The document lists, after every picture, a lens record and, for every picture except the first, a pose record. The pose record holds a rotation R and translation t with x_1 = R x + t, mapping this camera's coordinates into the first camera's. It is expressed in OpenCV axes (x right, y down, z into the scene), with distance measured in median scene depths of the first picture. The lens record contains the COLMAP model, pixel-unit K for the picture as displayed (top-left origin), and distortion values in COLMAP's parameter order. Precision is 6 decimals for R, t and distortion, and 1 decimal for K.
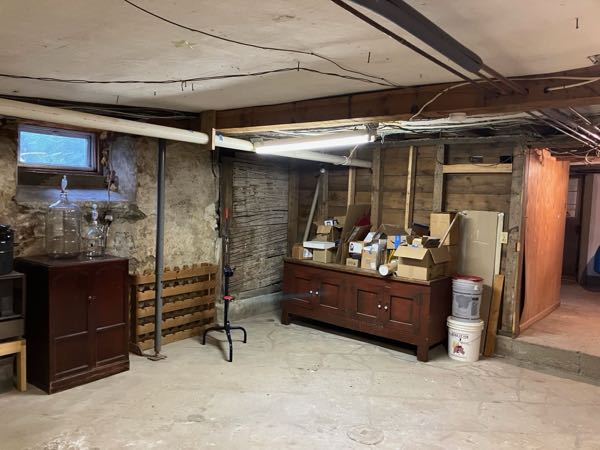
lens RADIAL K [[492.4, 0, 298.5], [0, 492.4, 223.8], [0, 0, 1]] dist [0.041383, -0.049837]
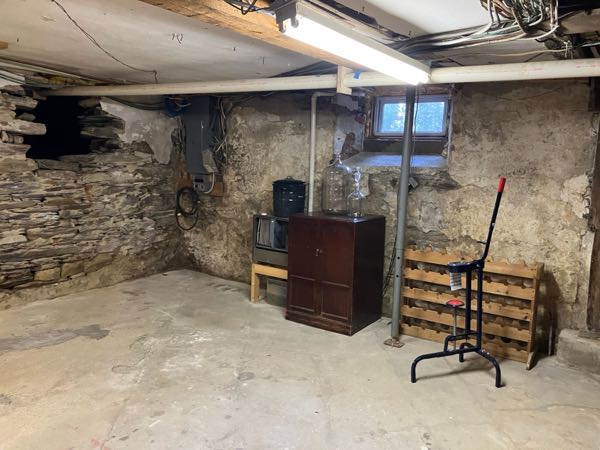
lens RADIAL K [[492.4, 0, 305.4], [0, 492.4, 223.3], [0, 0, 1]] dist [0.041383, -0.049837]
pose [[0.059846, 0.097285, -0.993456, 0.526798], [-0.096622, 0.991131, 0.091237, -0.004678], [0.993520, 0.090530, 0.068715, 0.727979]]
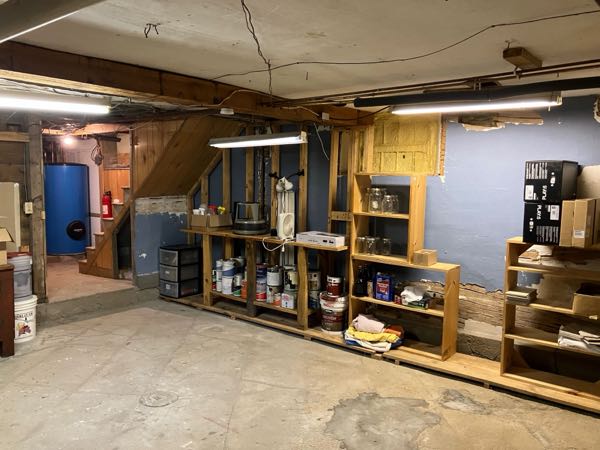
lens RADIAL K [[492.4, 0, 296.9], [0, 492.4, 223.5], [0, 0, 1]] dist [0.041383, -0.049837]
pose [[0.007222, -0.132532, 0.991152, -0.587879], [0.047785, 0.990092, 0.132042, -0.047764], [-0.998832, 0.046409, 0.013484, 0.462363]]
